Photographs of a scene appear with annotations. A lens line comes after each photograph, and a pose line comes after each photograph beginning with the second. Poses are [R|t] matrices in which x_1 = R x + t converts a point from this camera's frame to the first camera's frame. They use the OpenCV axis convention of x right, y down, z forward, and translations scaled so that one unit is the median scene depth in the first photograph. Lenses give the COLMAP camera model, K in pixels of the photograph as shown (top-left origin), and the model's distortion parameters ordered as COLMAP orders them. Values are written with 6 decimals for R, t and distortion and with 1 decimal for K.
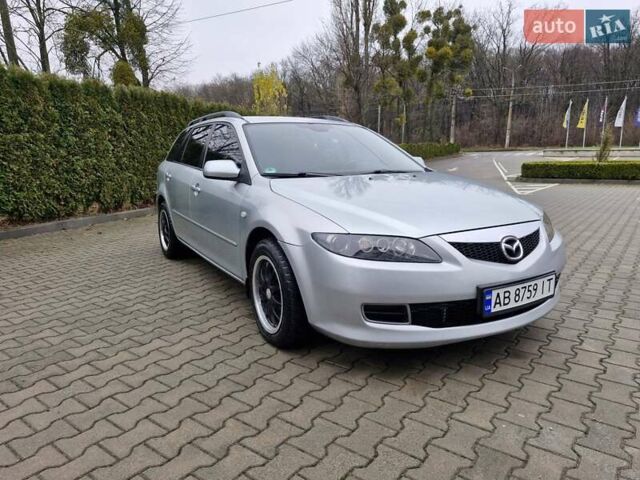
lens RADIAL K [[441.3, 0, 320.0], [0, 441.3, 240.0], [0, 0, 1]] dist [0.008719, -0.002044]
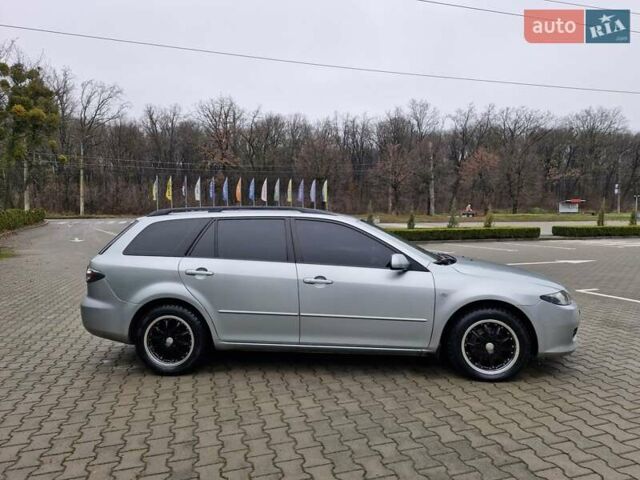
lens RADIAL K [[441.3, 0, 320.0], [0, 441.3, 240.0], [0, 0, 1]] dist [0.008719, -0.002044]
pose [[0.606966, -0.039985, 0.793721, -1.051806], [0.155876, 0.985324, -0.069562, -0.135091], [-0.779292, 0.165944, 0.604291, 0.338342]]
